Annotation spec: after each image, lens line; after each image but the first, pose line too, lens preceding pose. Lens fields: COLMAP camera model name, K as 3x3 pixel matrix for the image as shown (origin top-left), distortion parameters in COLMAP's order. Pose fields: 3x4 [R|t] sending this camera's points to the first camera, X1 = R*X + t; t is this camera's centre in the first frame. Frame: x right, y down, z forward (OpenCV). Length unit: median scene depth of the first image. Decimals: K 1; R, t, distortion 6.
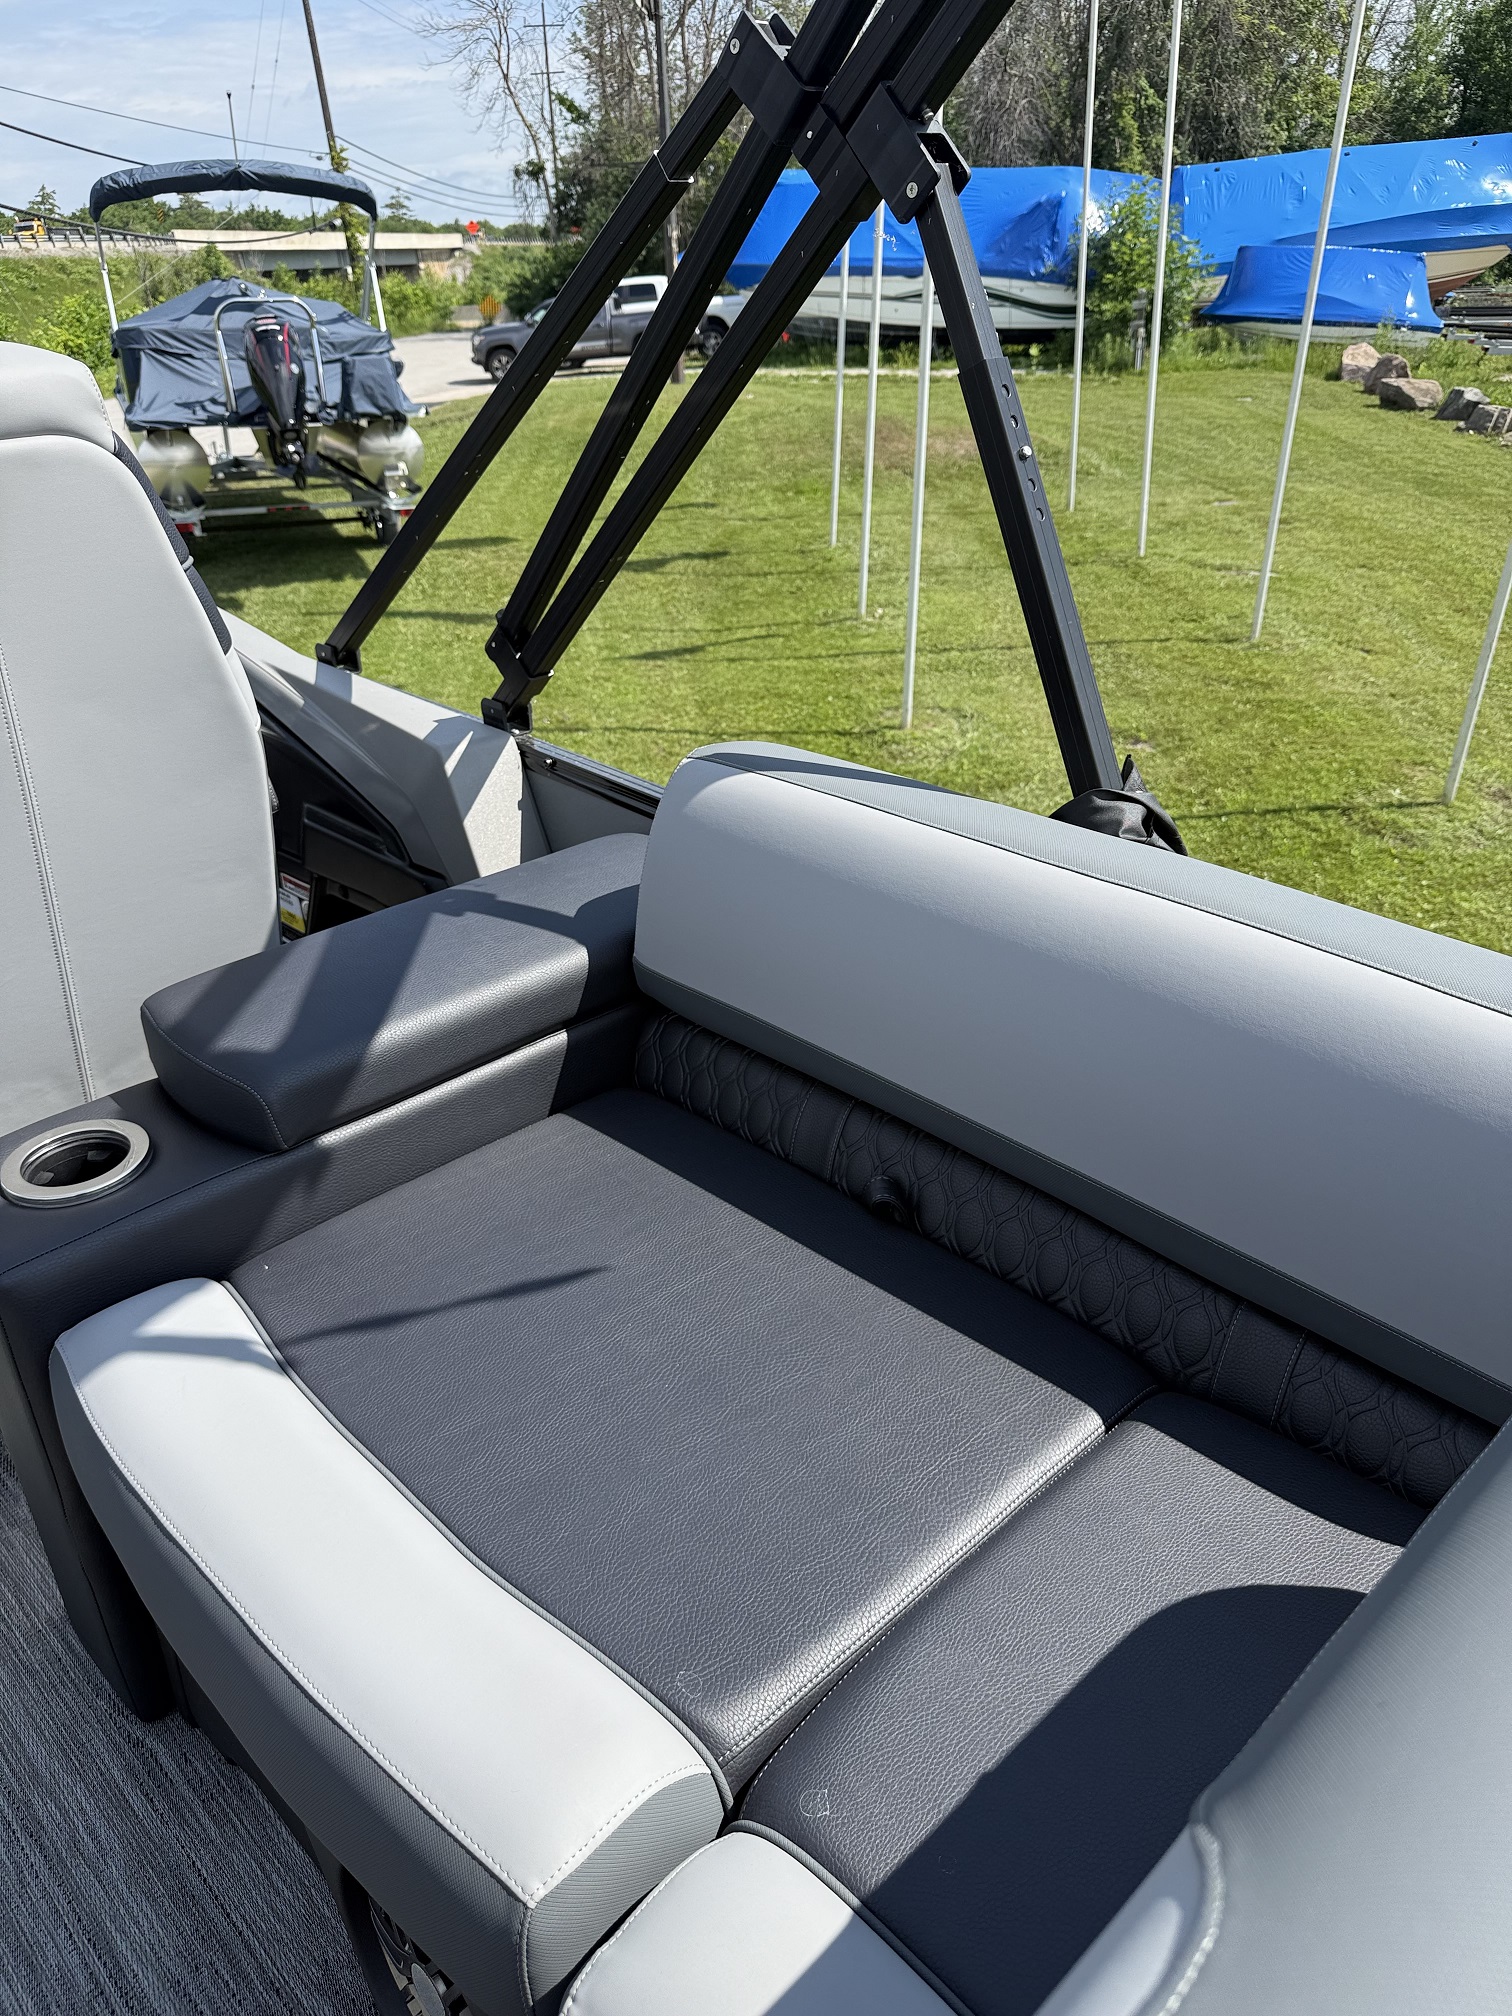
lens RADIAL K [[1432.7, 0, 752.7], [0, 1432.7, 1009.1], [0, 0, 1]] dist [0.007517, -0.017011]
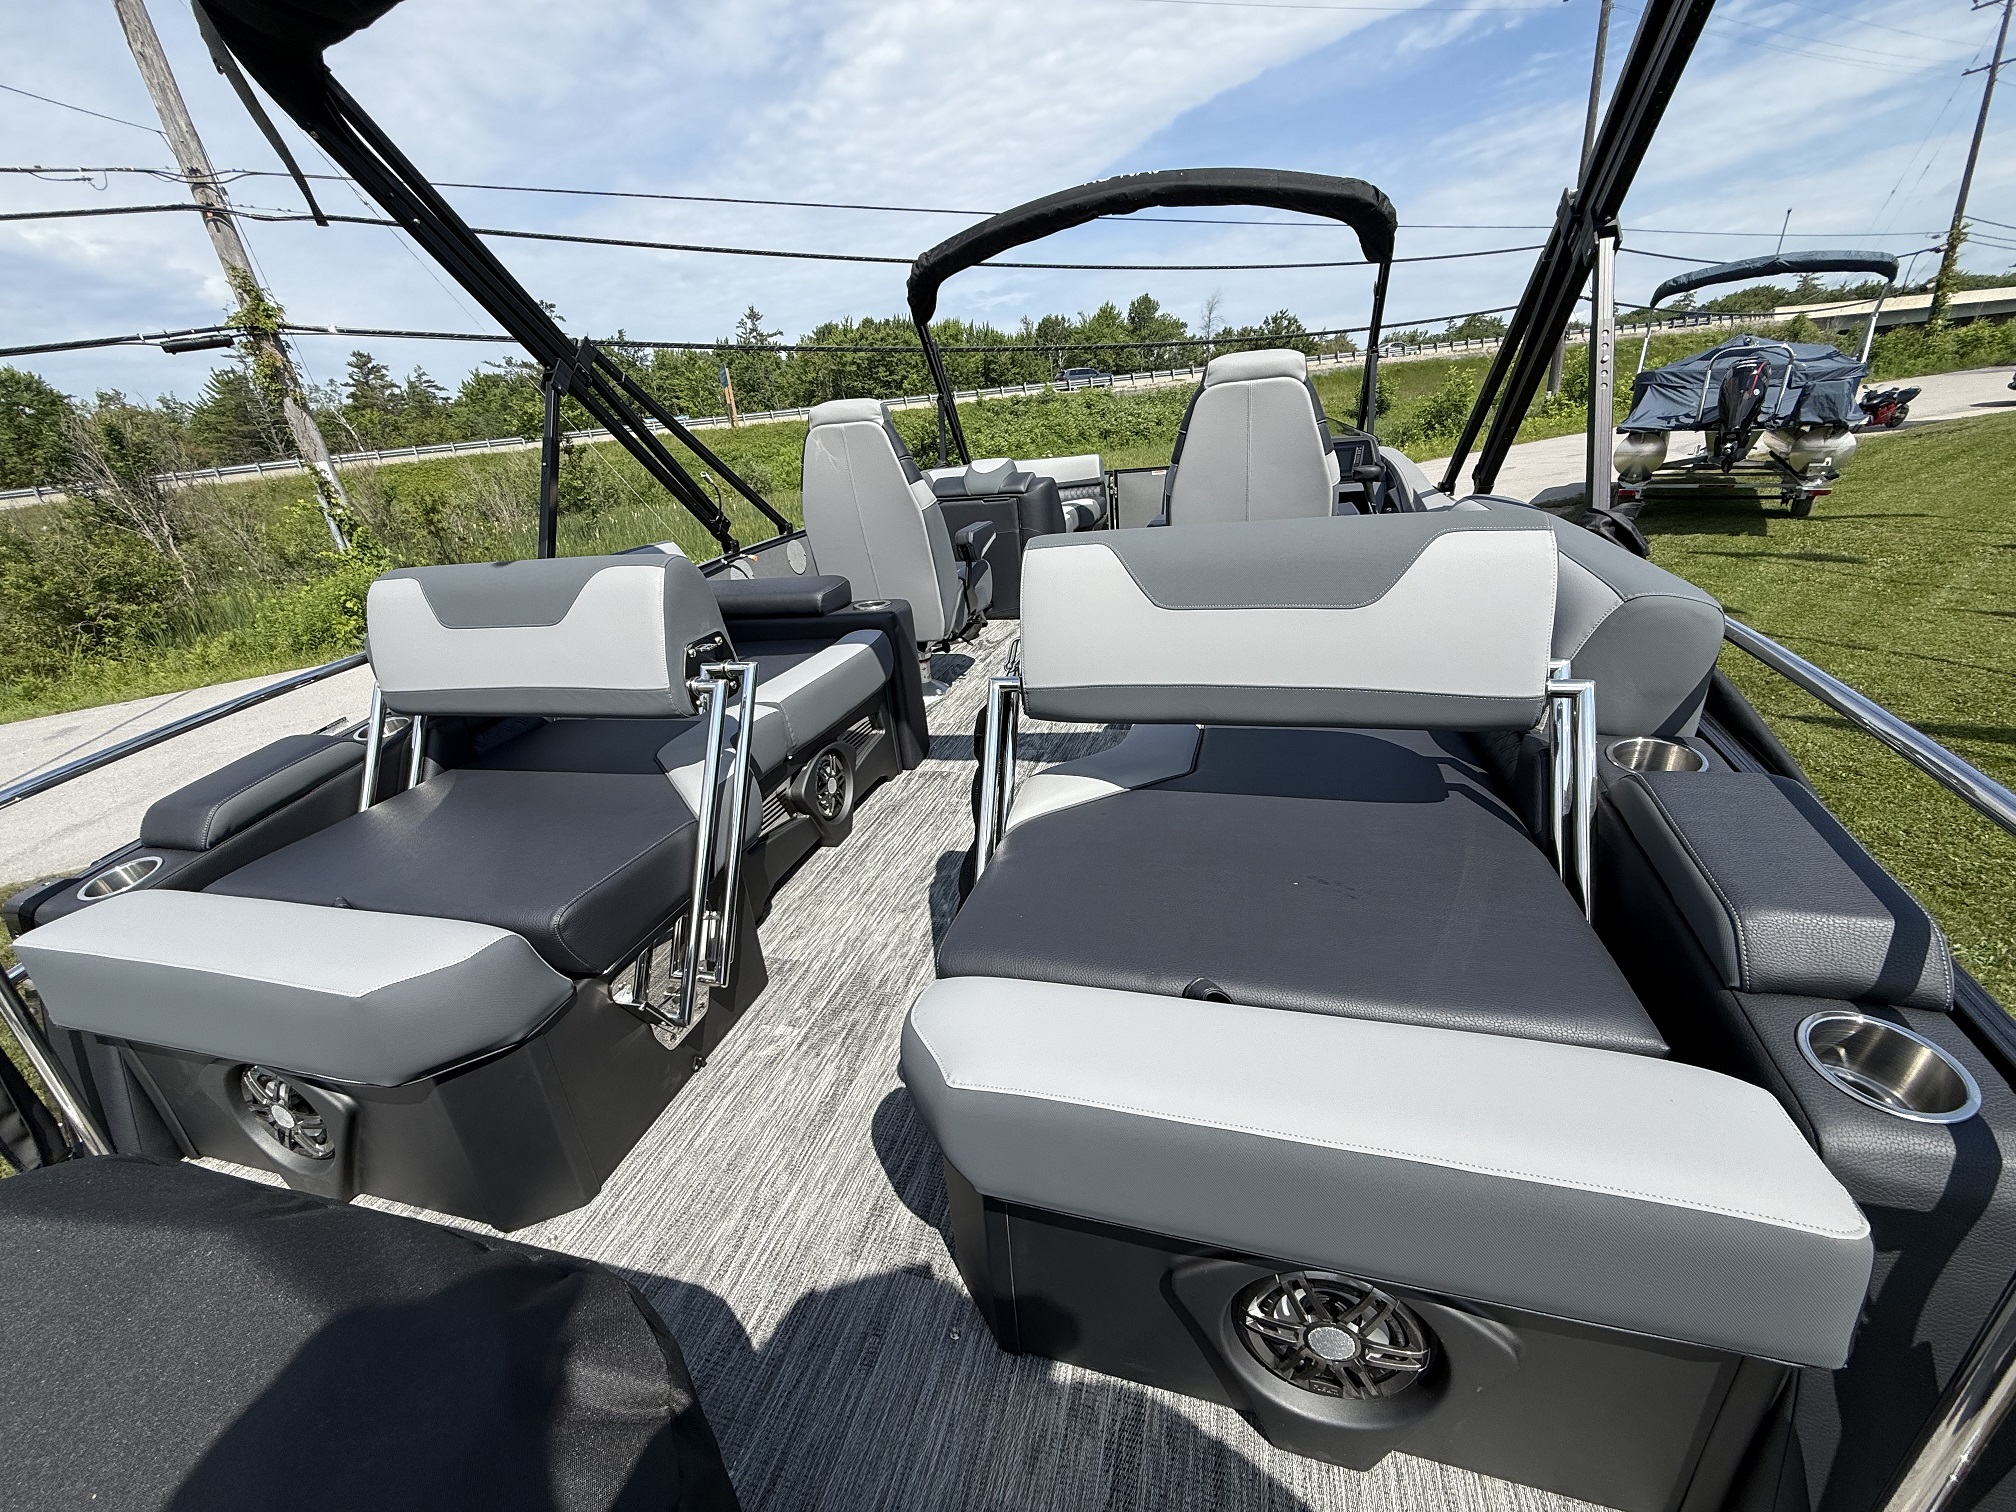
lens RADIAL K [[810.6, 0, 1006.5], [0, 810.6, 736.4], [0, 0, 1]] dist [-0.004860, 0.001023]
pose [[0.501276, 0.305443, -0.809585, 0.075225], [-0.332960, 0.931672, 0.145343, 0.025067], [0.798661, 0.196703, 0.568725, -0.033600]]
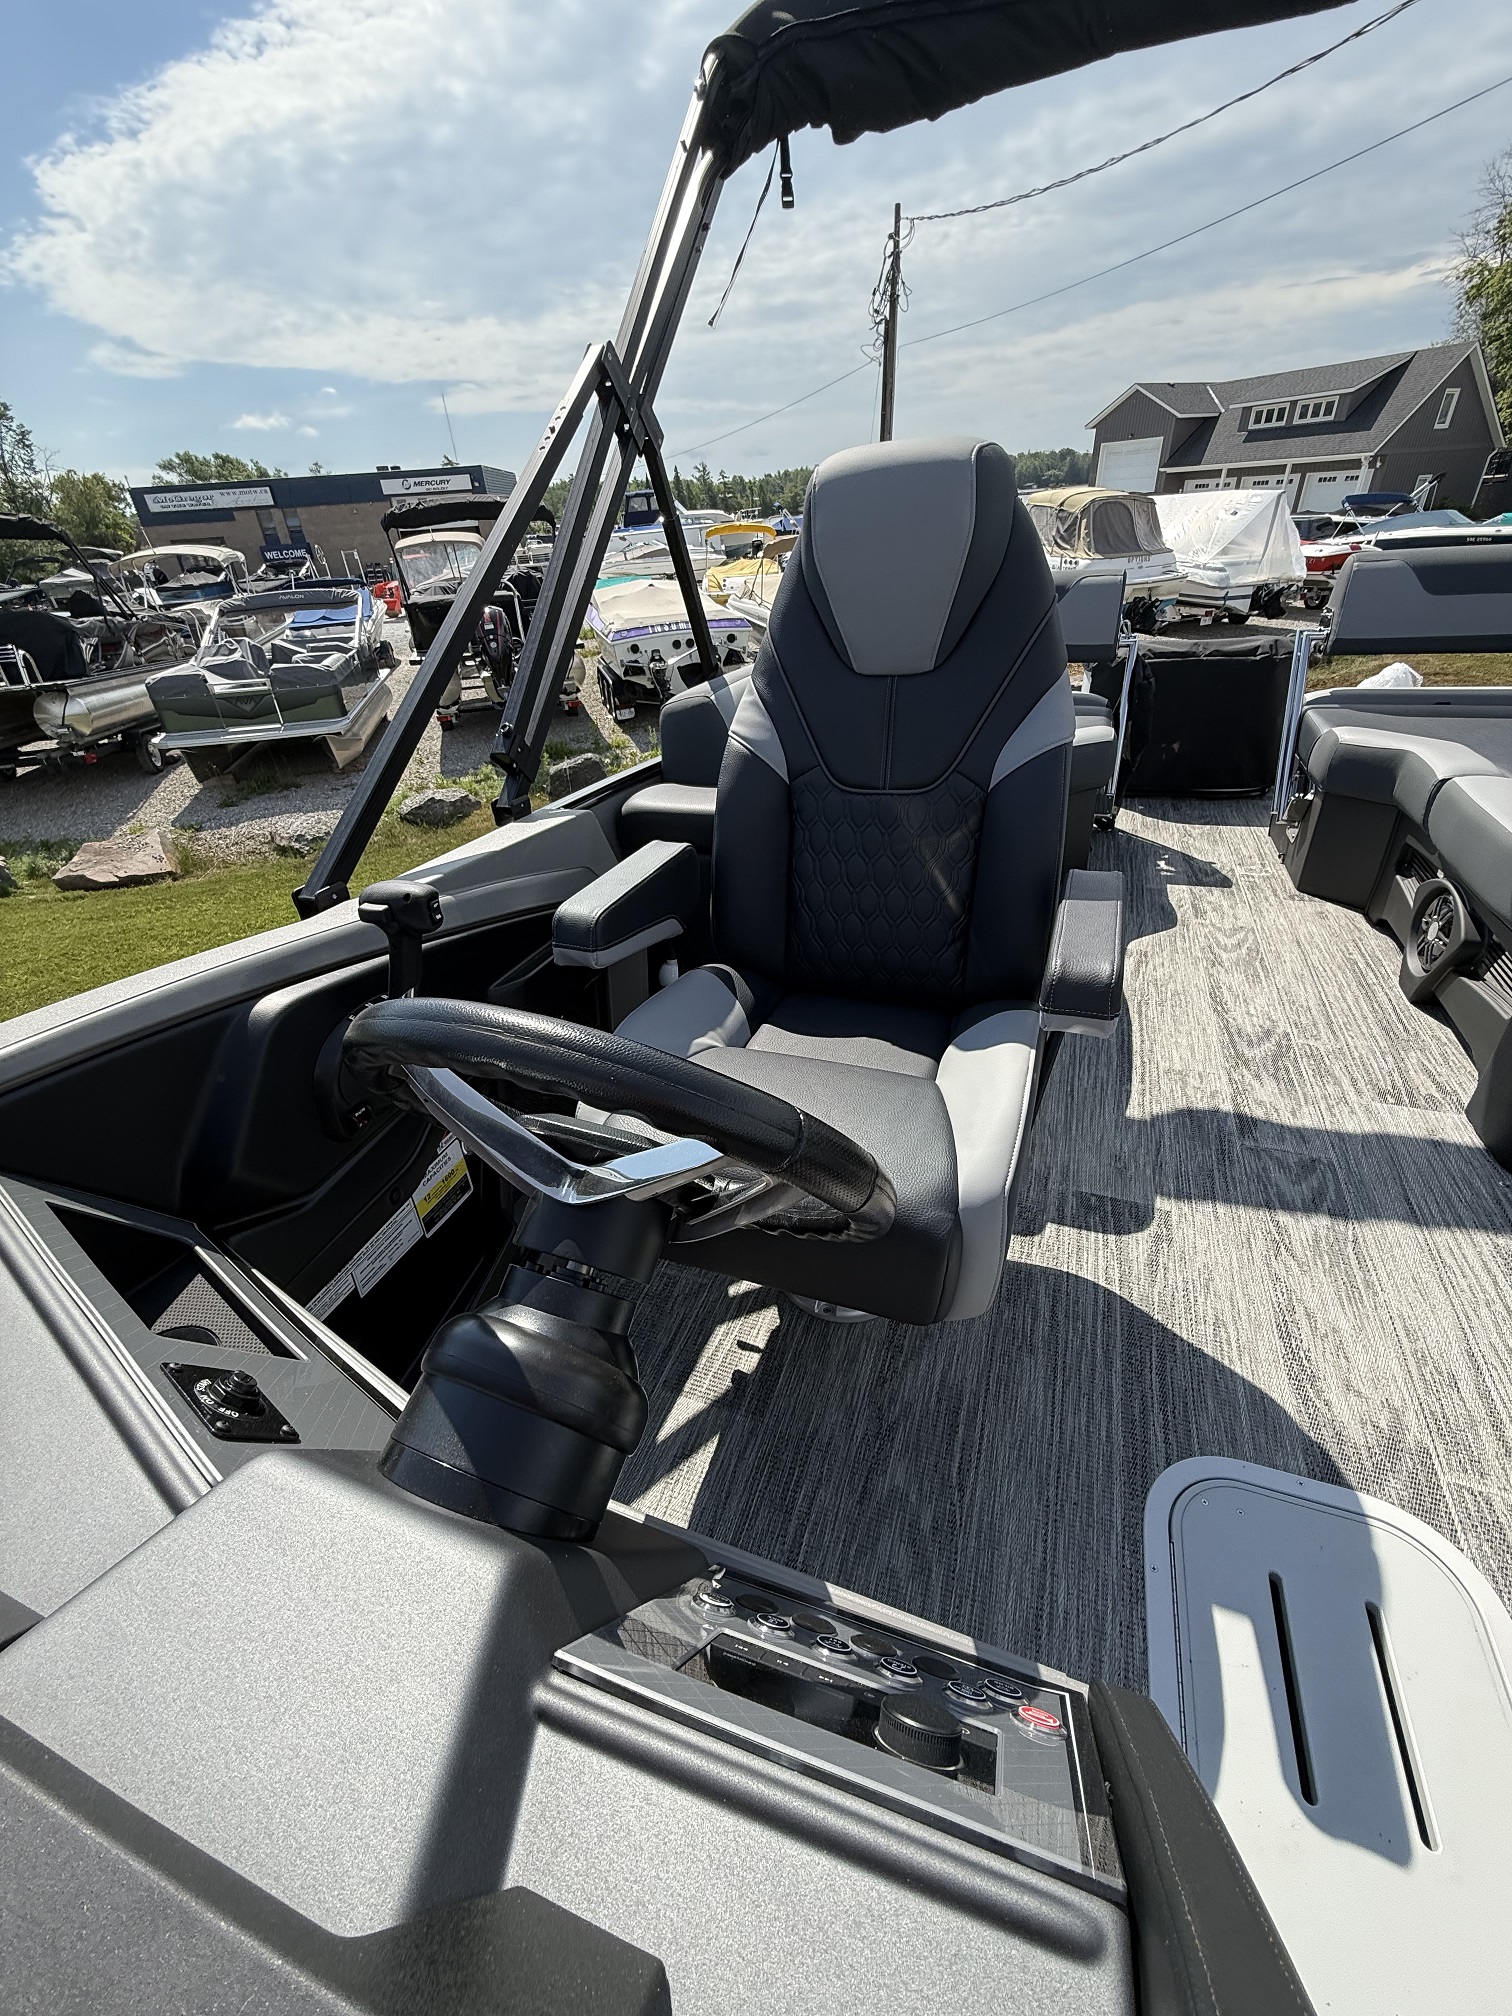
lens RADIAL K [[810.6, 0, 751.6], [0, 810.6, 1004.1], [0, 0, 1]] dist [-0.004860, 0.001023]
pose [[-0.417730, -0.394505, 0.818454, -0.128277], [0.499754, 0.652536, 0.569599, -0.054099], [-0.758780, 0.646965, -0.075428, 0.129582]]
